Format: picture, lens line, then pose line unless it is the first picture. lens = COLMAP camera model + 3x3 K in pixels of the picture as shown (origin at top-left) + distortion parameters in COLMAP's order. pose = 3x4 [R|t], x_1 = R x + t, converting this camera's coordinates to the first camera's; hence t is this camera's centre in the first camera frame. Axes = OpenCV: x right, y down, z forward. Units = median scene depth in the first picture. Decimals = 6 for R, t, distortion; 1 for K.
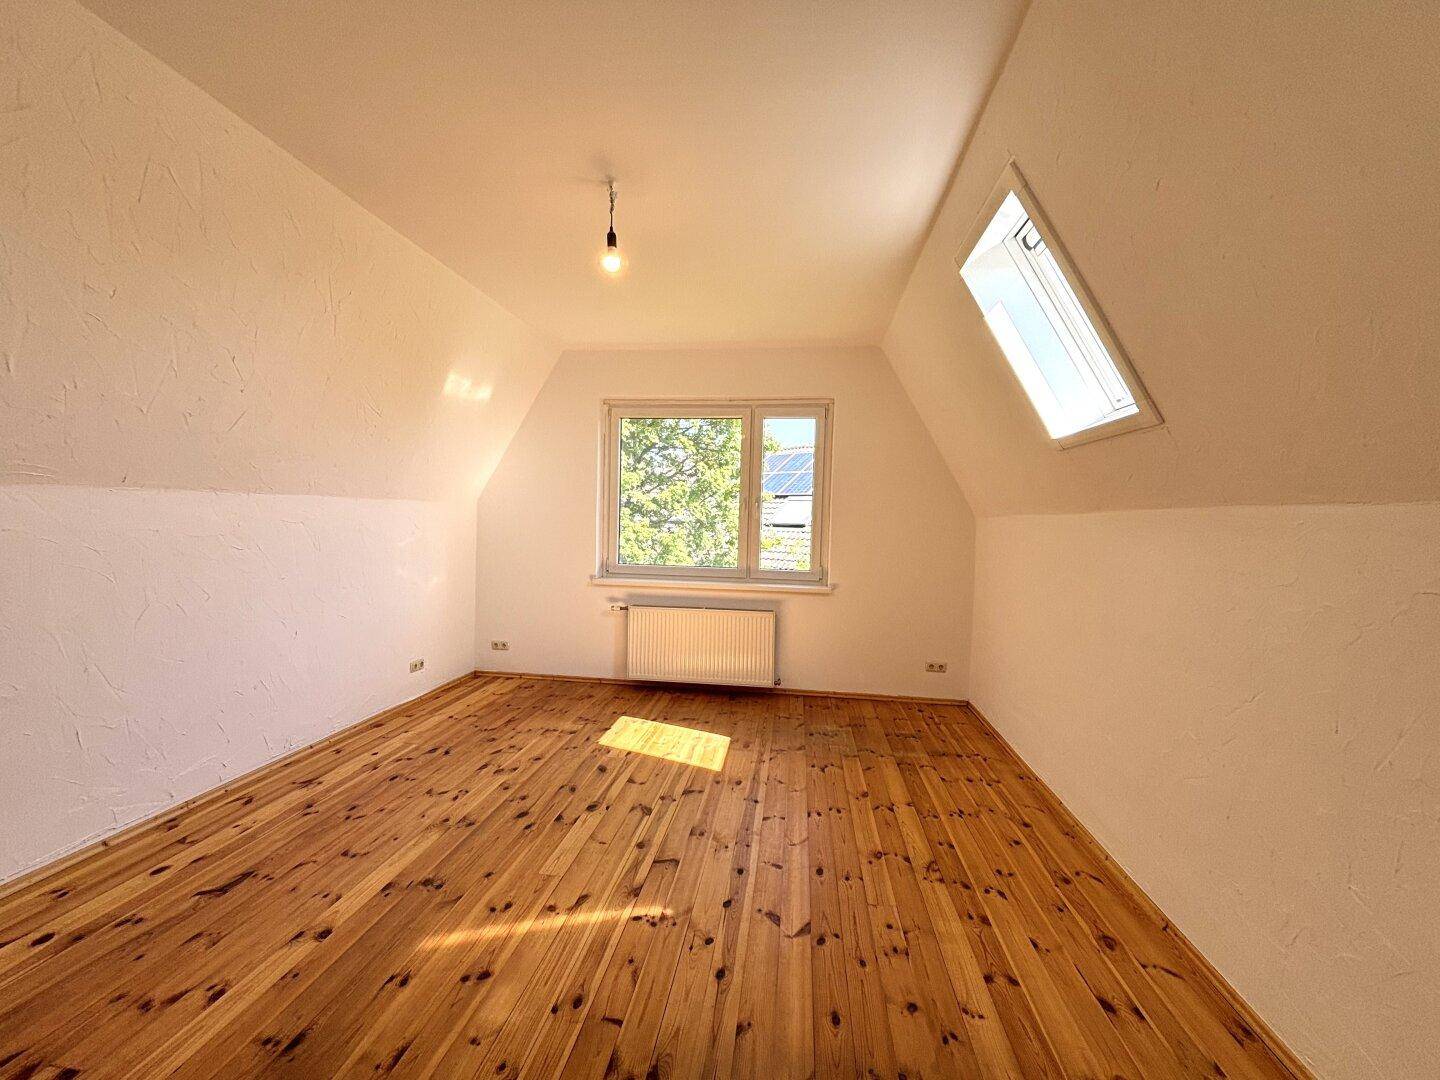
lens RADIAL K [[591.1, 0, 782.6], [0, 591.1, 530.4], [0, 0, 1]] dist [0.022829, -0.023581]
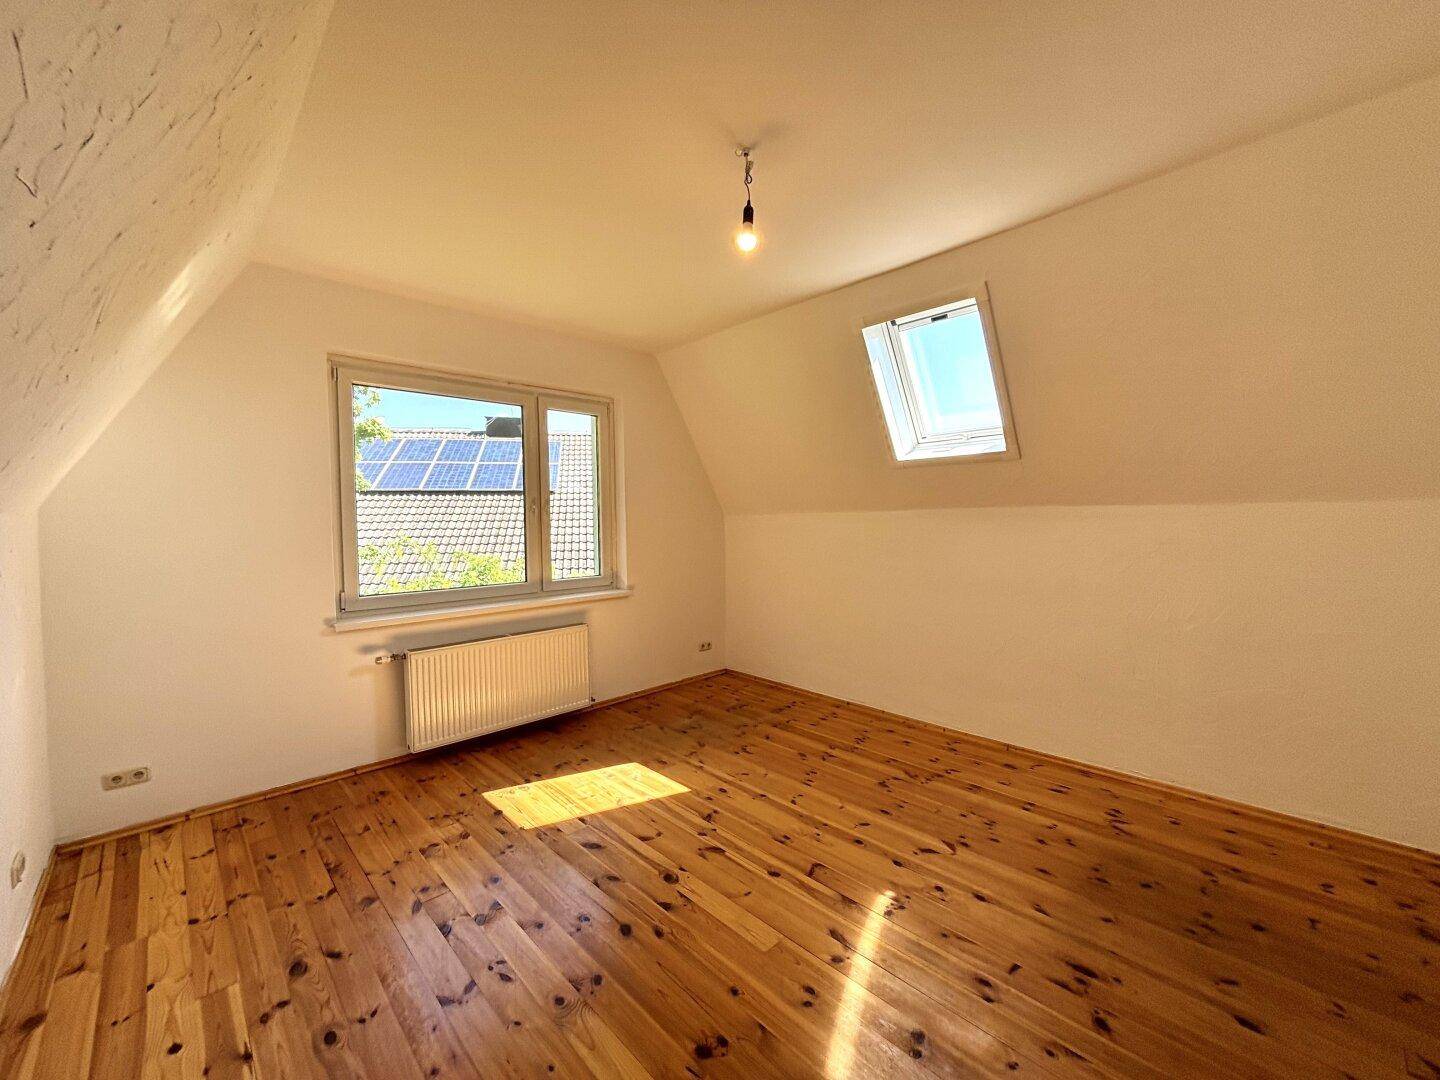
lens RADIAL K [[570.5, 0, 705.8], [0, 570.5, 532.0], [0, 0, 1]] dist [0.000532, 0.000108]
pose [[0.643976, -0.053088, 0.763202, -0.691229], [0.038699, 0.998573, 0.036807, -0.037040], [-0.764066, 0.005832, 0.645111, 0.349060]]
